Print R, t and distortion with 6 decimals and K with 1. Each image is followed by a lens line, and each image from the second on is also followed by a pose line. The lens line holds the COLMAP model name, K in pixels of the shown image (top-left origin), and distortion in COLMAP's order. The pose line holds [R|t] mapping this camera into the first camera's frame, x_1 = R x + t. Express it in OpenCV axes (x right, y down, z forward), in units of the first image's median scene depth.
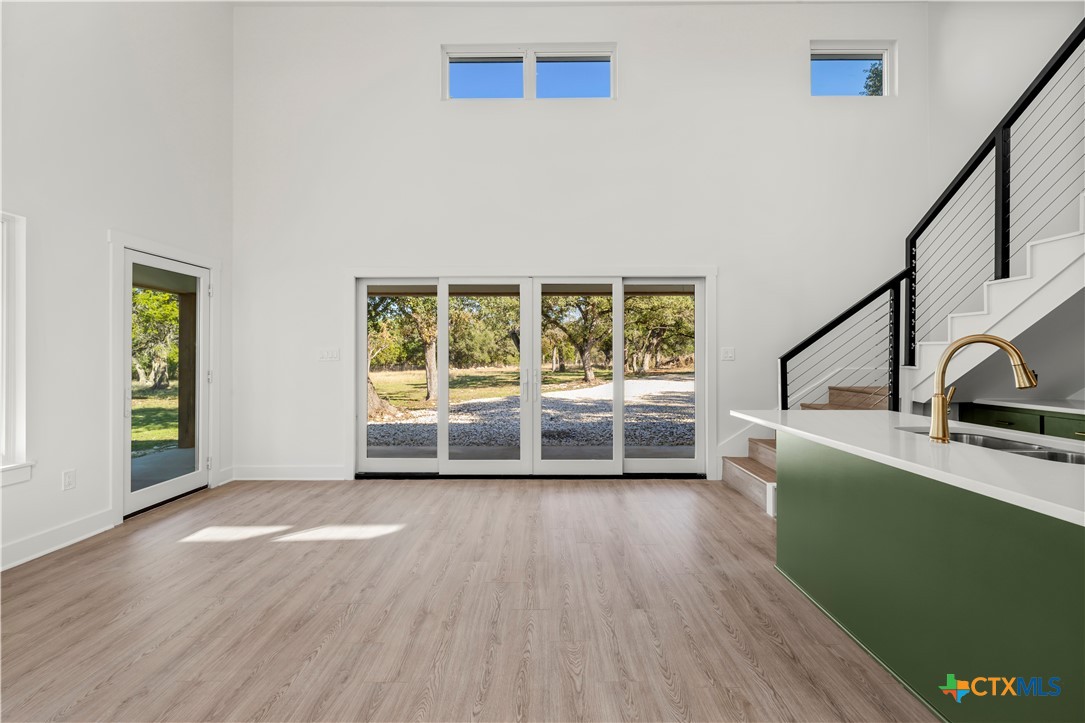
lens RADIAL K [[460.9, 0, 544.3], [0, 460.9, 355.4], [0, 0, 1]] dist [0.000482, 0.000134]
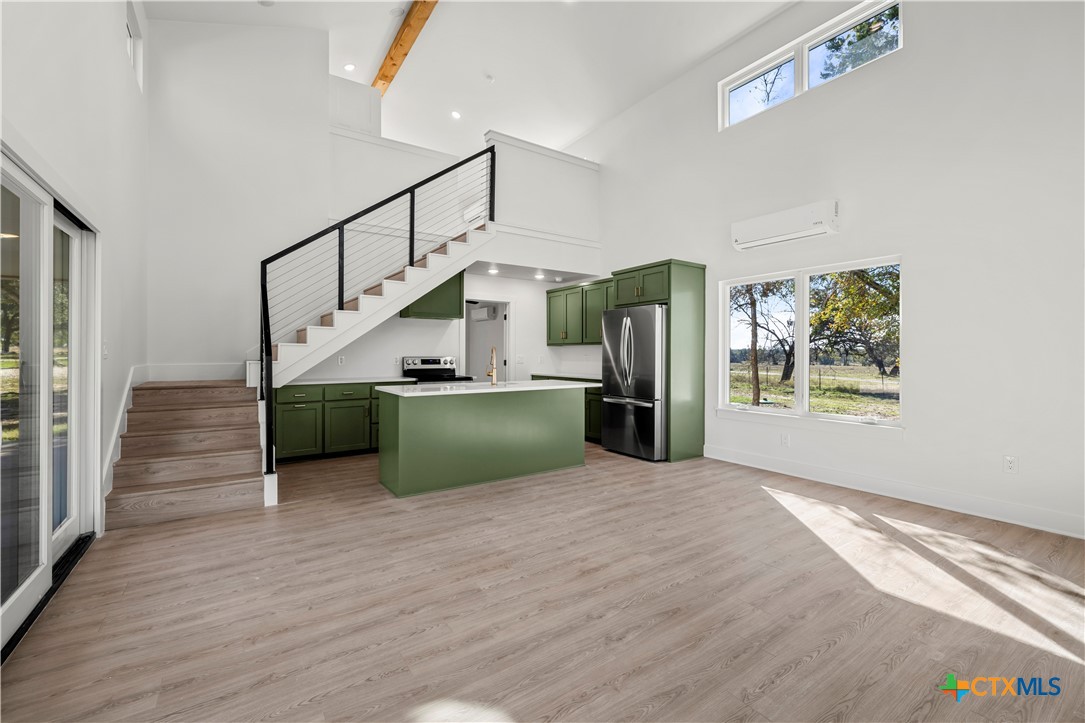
lens RADIAL K [[460.9, 0, 544.3], [0, 460.9, 355.4], [0, 0, 1]] dist [0.000482, 0.000134]
pose [[-0.564690, -0.003612, 0.825296, -1.104386], [-0.002903, 0.999993, 0.002390, 0.002764], [-0.825298, -0.001047, -0.564696, 1.650044]]
